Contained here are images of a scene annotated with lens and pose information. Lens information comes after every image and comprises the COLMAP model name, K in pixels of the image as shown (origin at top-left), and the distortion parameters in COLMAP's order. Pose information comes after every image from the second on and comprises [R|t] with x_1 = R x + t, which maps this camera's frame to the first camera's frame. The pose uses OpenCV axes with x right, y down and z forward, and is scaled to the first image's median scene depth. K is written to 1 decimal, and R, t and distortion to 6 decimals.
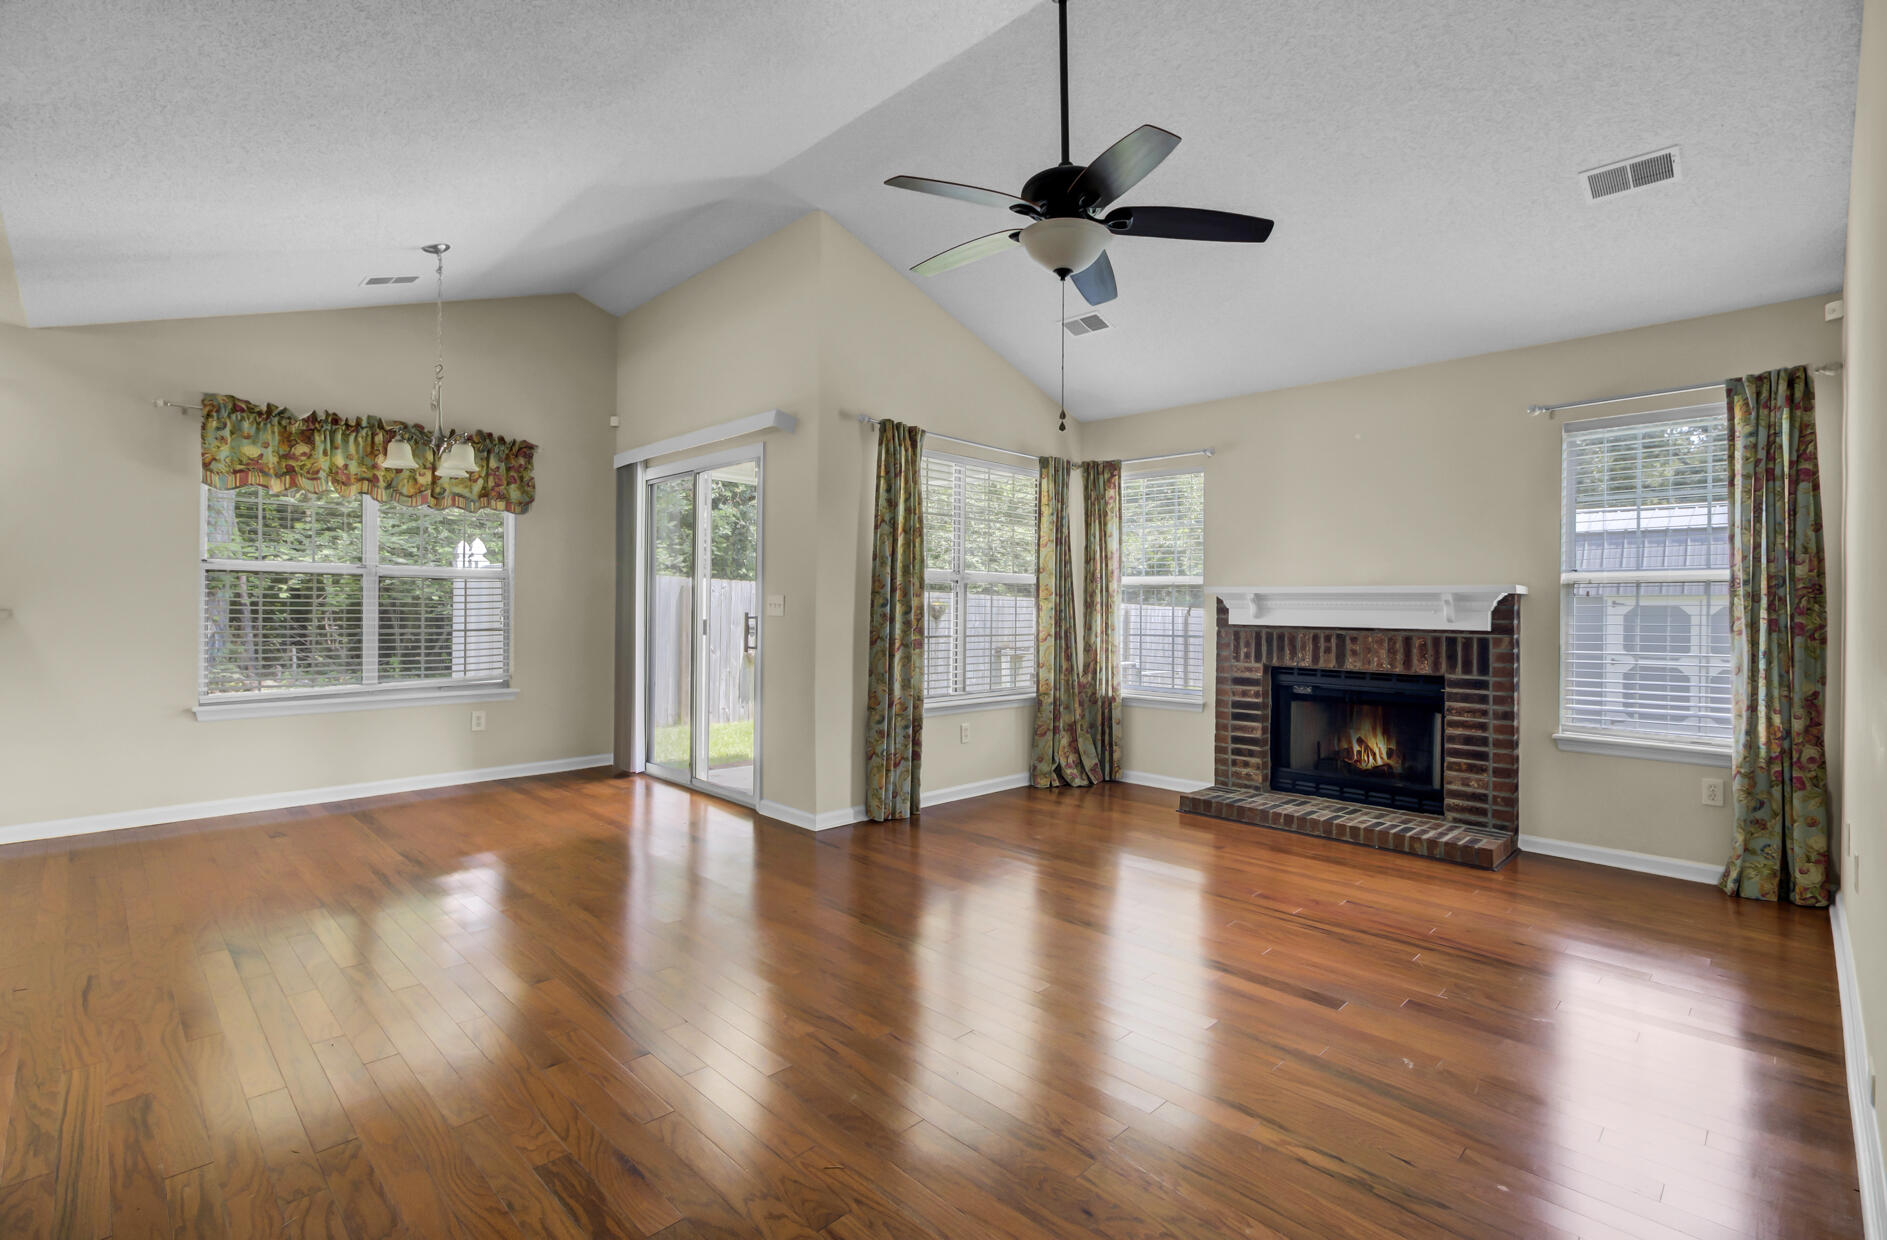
lens RADIAL K [[874.3, 0, 939.0], [0, 874.3, 607.7], [0, 0, 1]] dist [-0.001562, 0.000160]
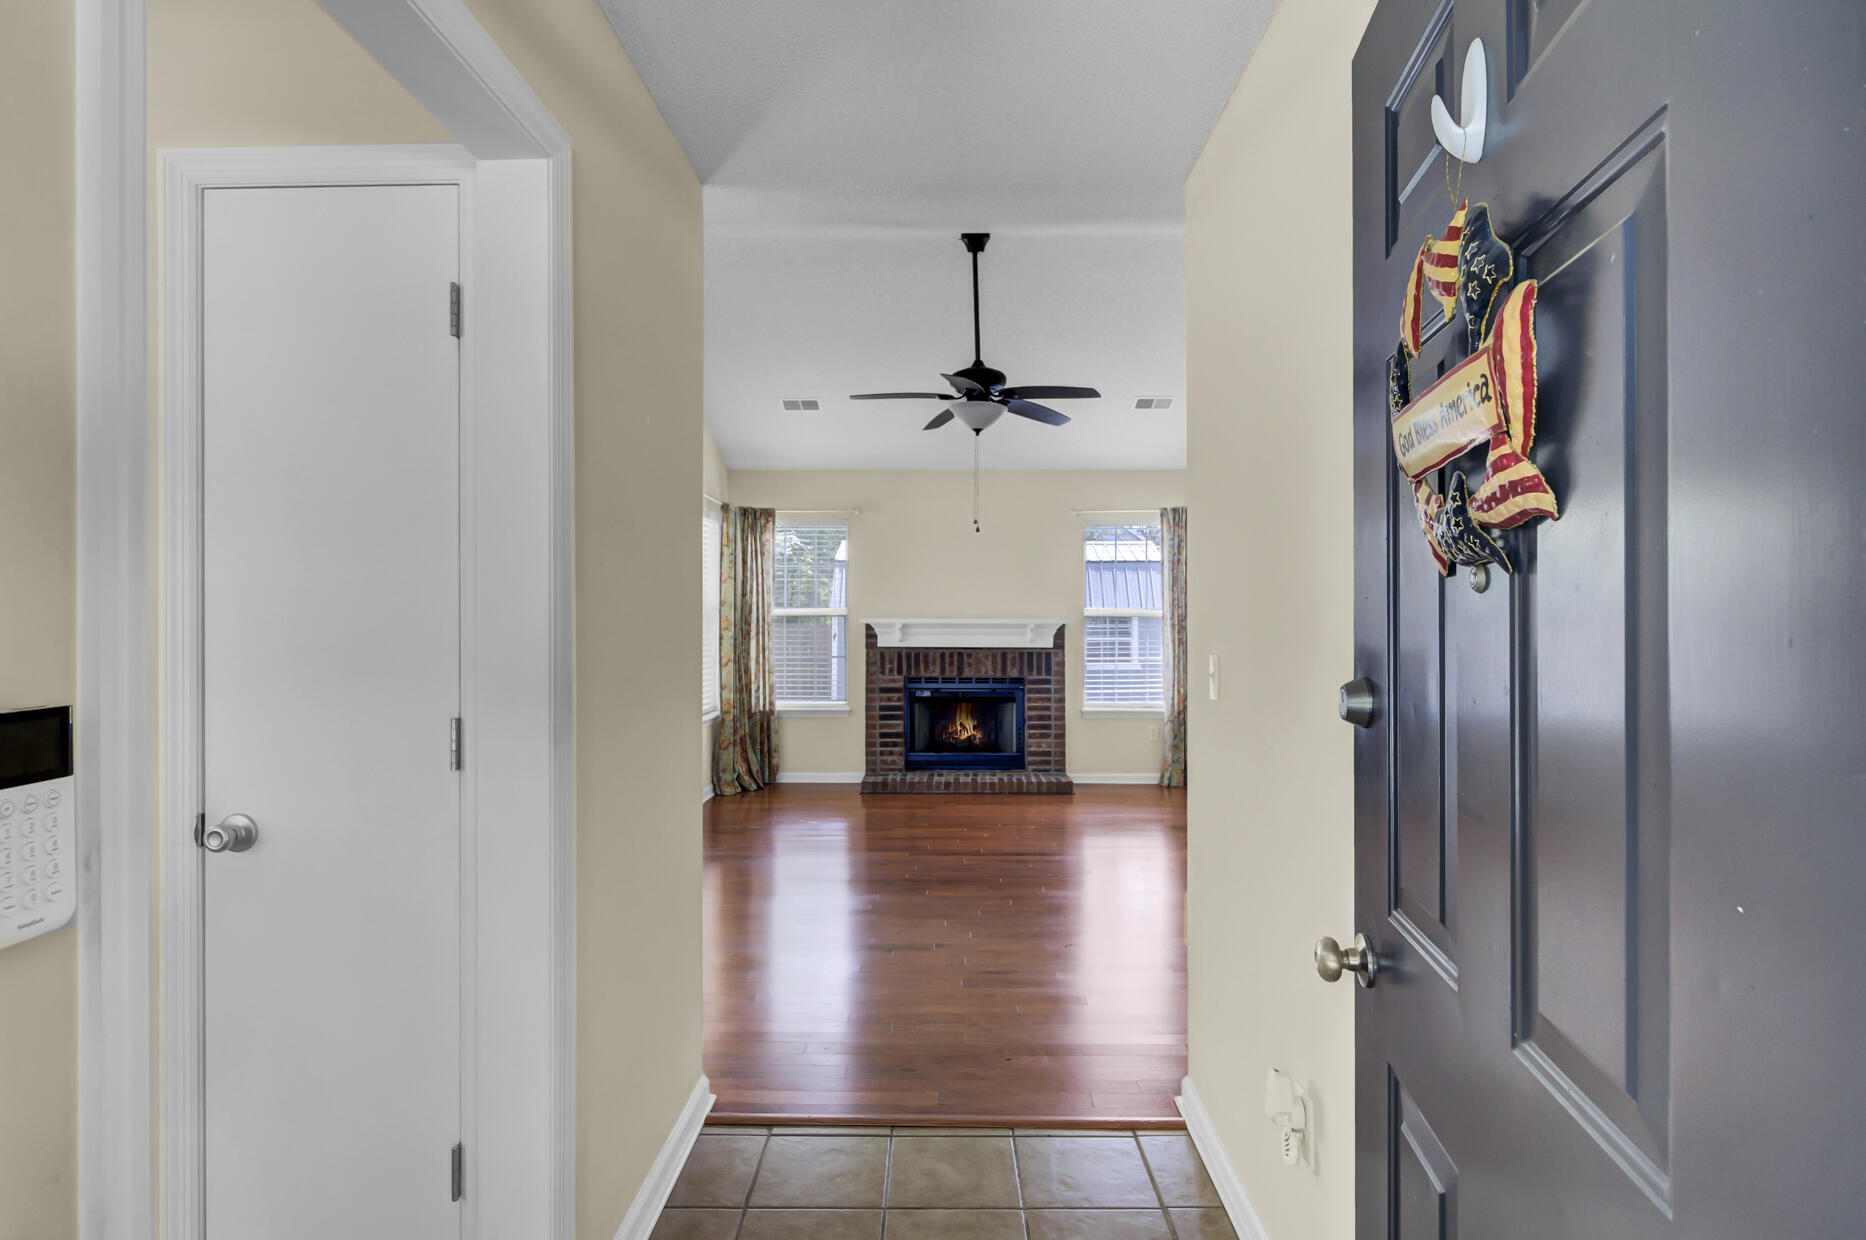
lens RADIAL K [[1004.8, 0, 938.7], [0, 1004.8, 612.0], [0, 0, 1]] dist [-0.054212, 0.000045]
pose [[0.715912, -0.007297, 0.698152, -0.693910], [0.007254, 0.999969, 0.003014, -0.039422], [-0.698152, 0.002907, 0.715943, -0.139414]]
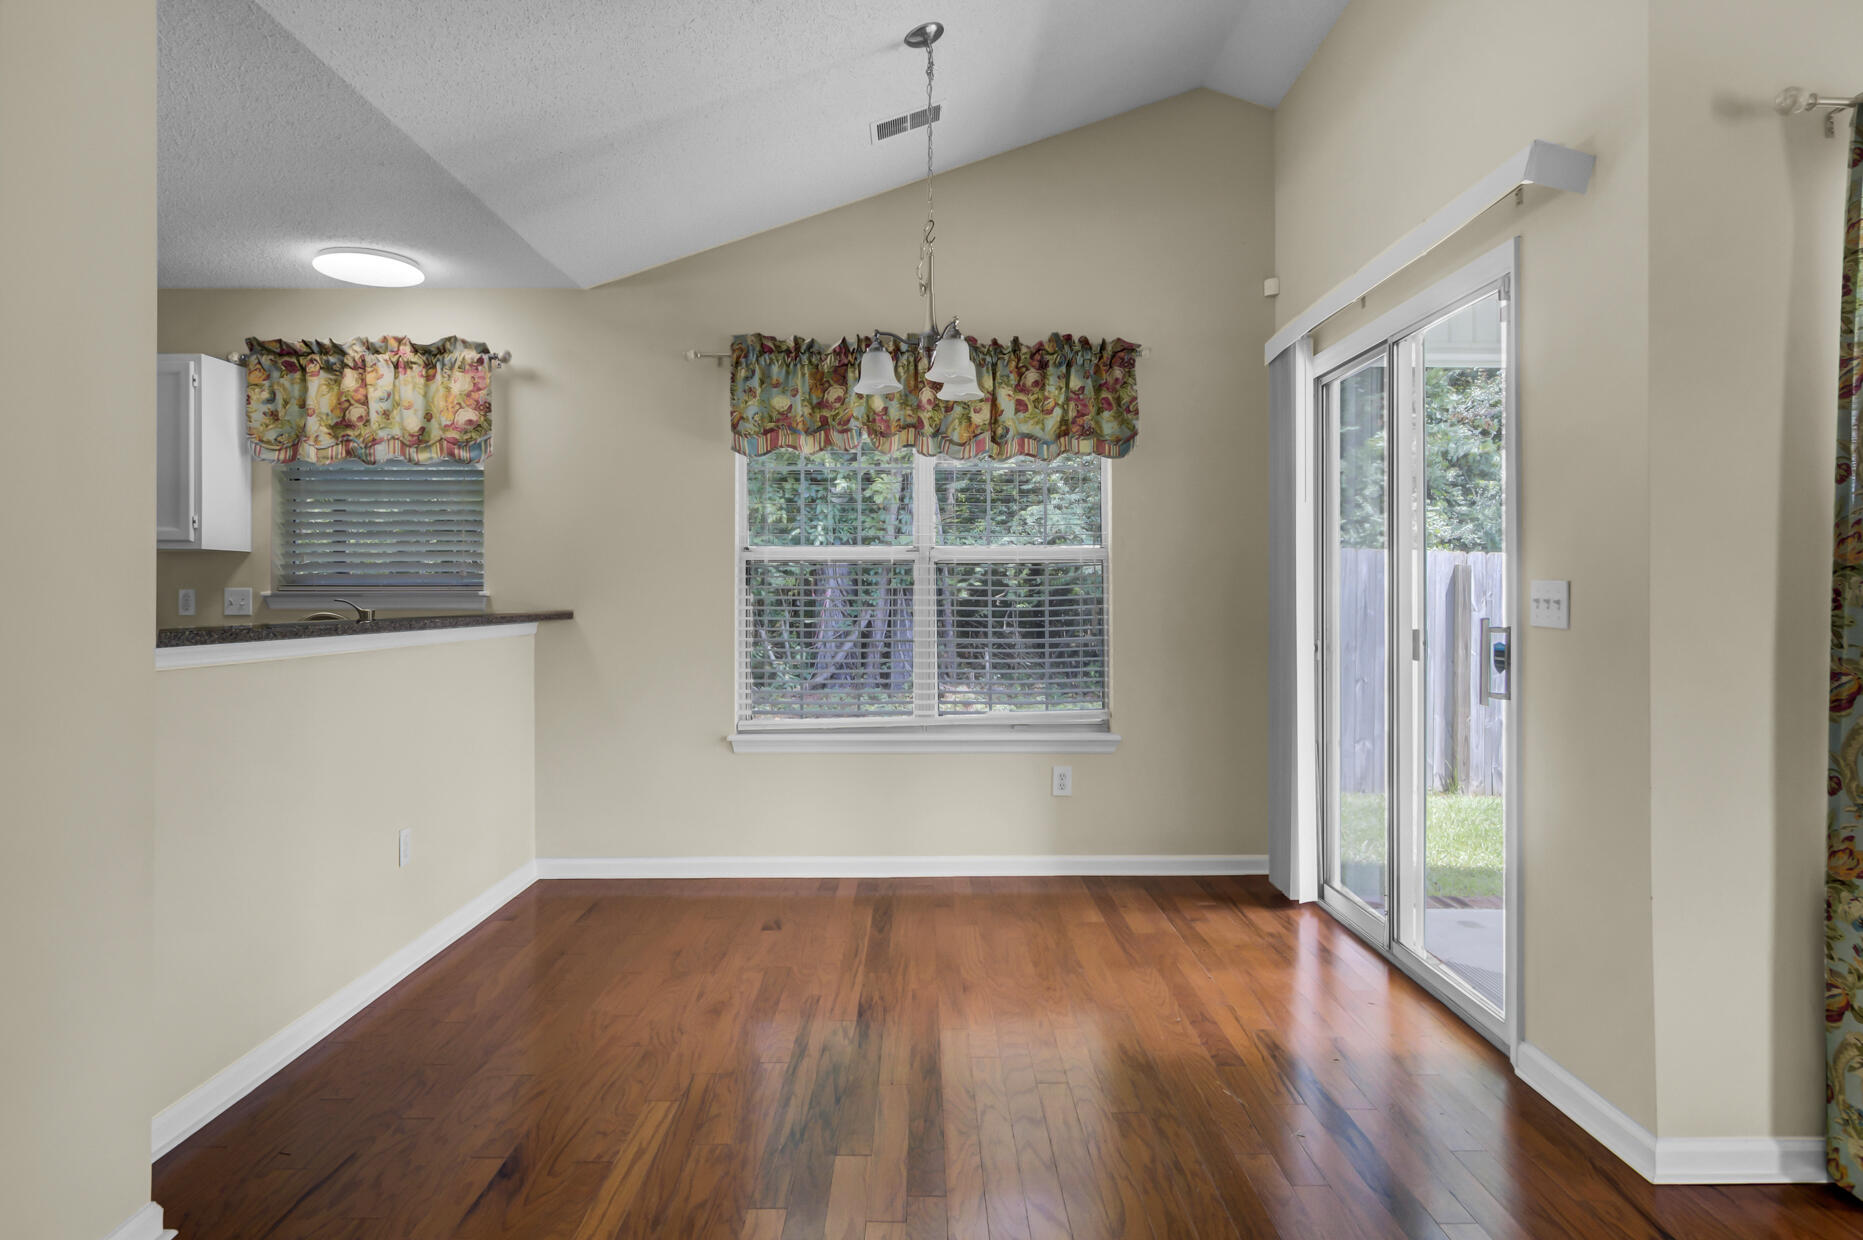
lens RADIAL K [[1124.3, 0, 913.8], [0, 1124.3, 584.9], [0, 0, 1]] dist [0.003629, -0.000078]
pose [[0.710362, -0.014356, -0.703690, -0.017558], [0.006645, 0.999884, -0.013691, -0.006274], [0.703805, 0.005050, 0.710375, 0.382089]]
